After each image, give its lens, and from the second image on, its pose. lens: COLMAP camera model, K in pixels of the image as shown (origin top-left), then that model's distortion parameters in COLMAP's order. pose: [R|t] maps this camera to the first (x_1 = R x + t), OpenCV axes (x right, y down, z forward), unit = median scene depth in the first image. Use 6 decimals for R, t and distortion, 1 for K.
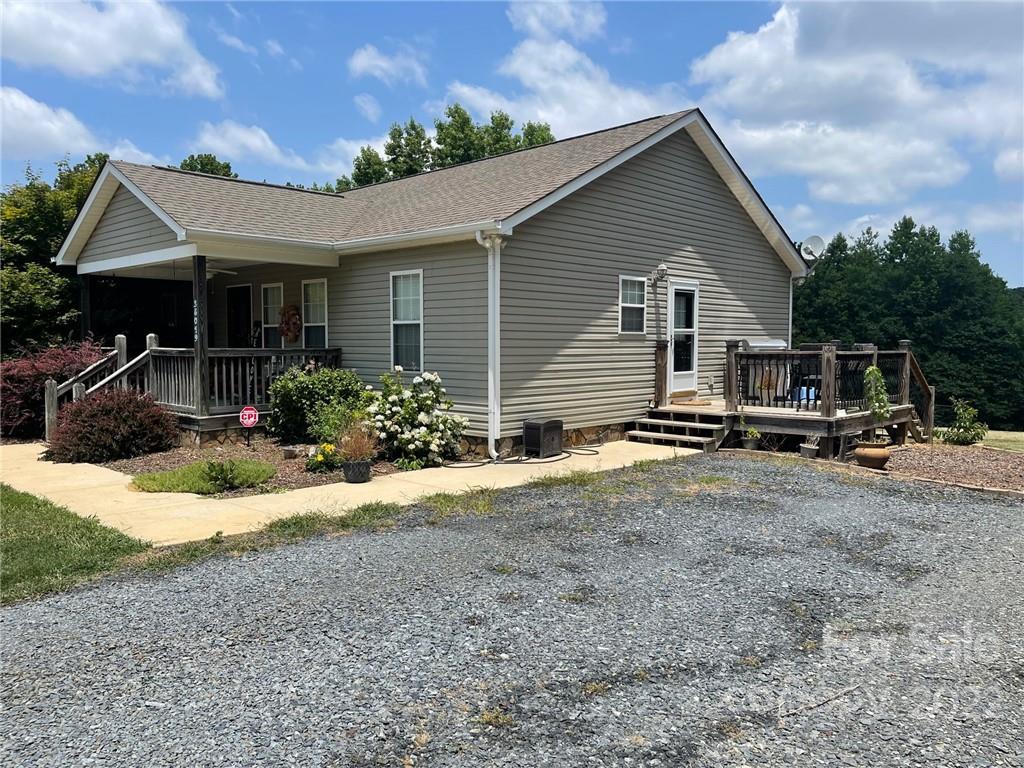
lens RADIAL K [[769.8, 0, 503.3], [0, 769.8, 389.1], [0, 0, 1]] dist [0.022448, -0.013214]
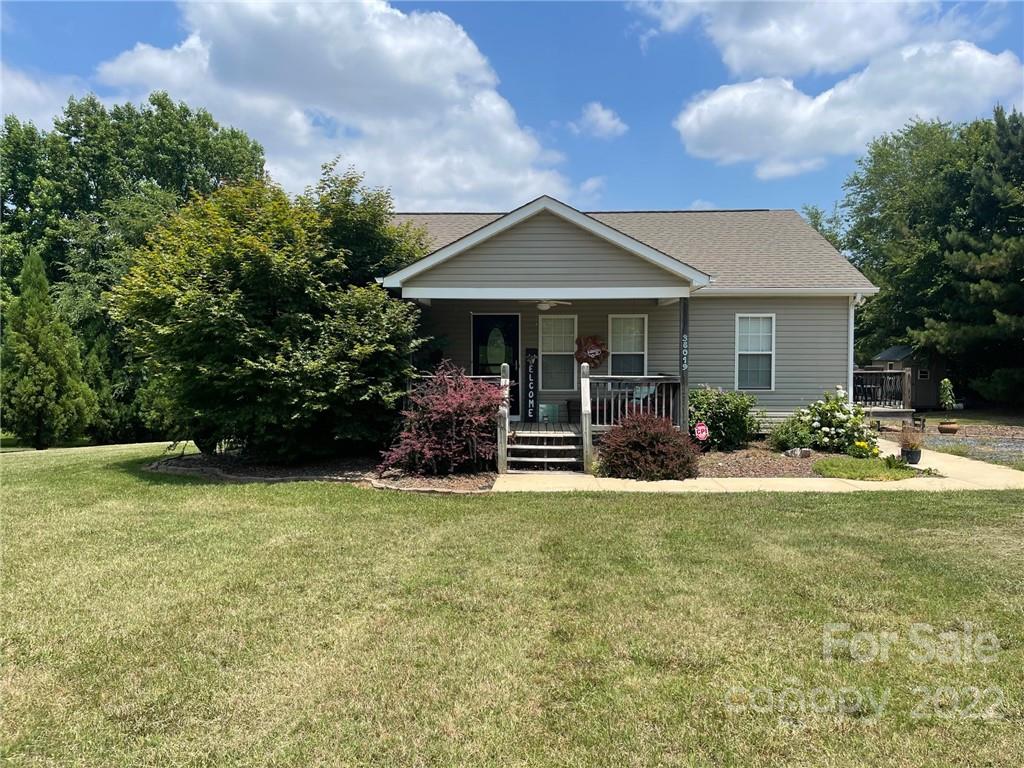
lens RADIAL K [[769.8, 0, 510.7], [0, 769.8, 382.0], [0, 0, 1]] dist [0.022448, -0.013214]
pose [[0.725669, -0.016930, 0.687836, -0.239956], [0.044481, 0.998760, -0.022345, -0.004722], [-0.686605, 0.046811, 0.725522, 0.060303]]
